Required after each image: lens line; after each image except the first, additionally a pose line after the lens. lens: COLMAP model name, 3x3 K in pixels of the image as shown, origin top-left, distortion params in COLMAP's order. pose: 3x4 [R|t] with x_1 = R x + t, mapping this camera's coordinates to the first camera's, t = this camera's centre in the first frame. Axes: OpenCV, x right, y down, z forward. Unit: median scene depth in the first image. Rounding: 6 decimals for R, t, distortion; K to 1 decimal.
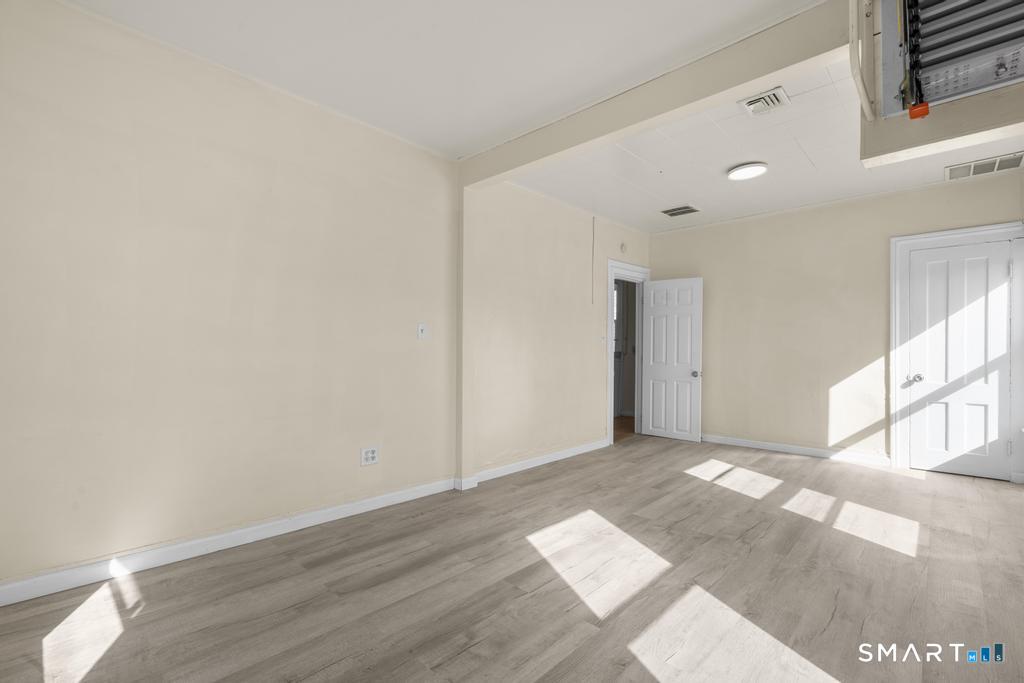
lens RADIAL K [[456.9, 0, 507.7], [0, 456.9, 347.5], [0, 0, 1]] dist [-0.016996, 0.005837]
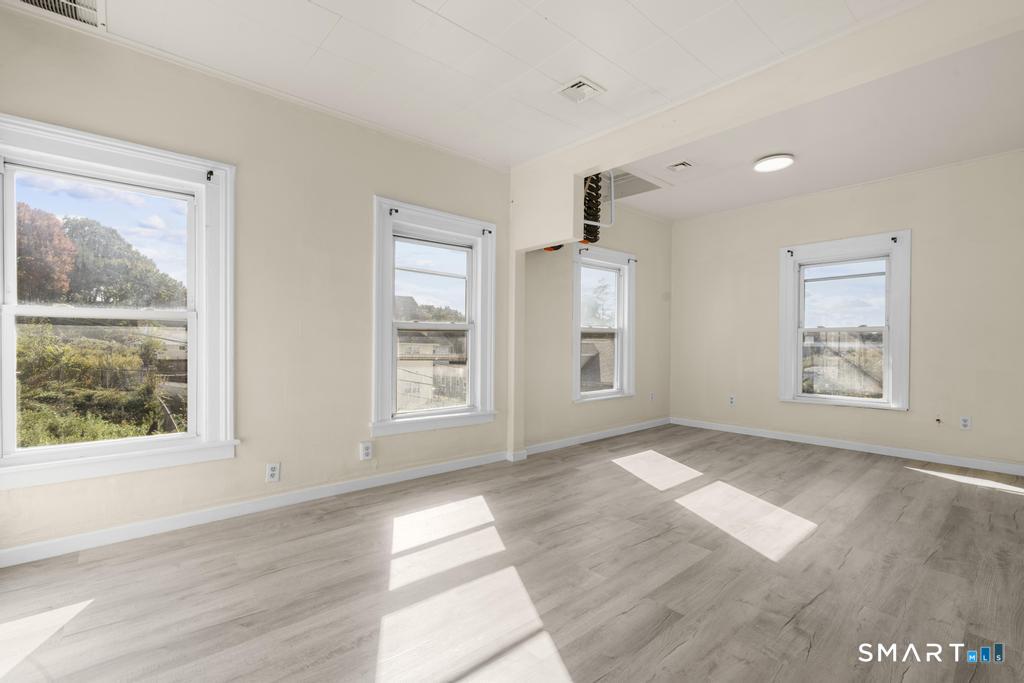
lens RADIAL K [[456.9, 0, 507.7], [0, 456.9, 347.5], [0, 0, 1]] dist [-0.016996, 0.005837]
pose [[-0.995316, -0.011070, 0.096038, 0.596085], [-0.010541, 0.999926, 0.006005, 0.022495], [-0.096097, 0.004965, -0.995360, 1.952639]]
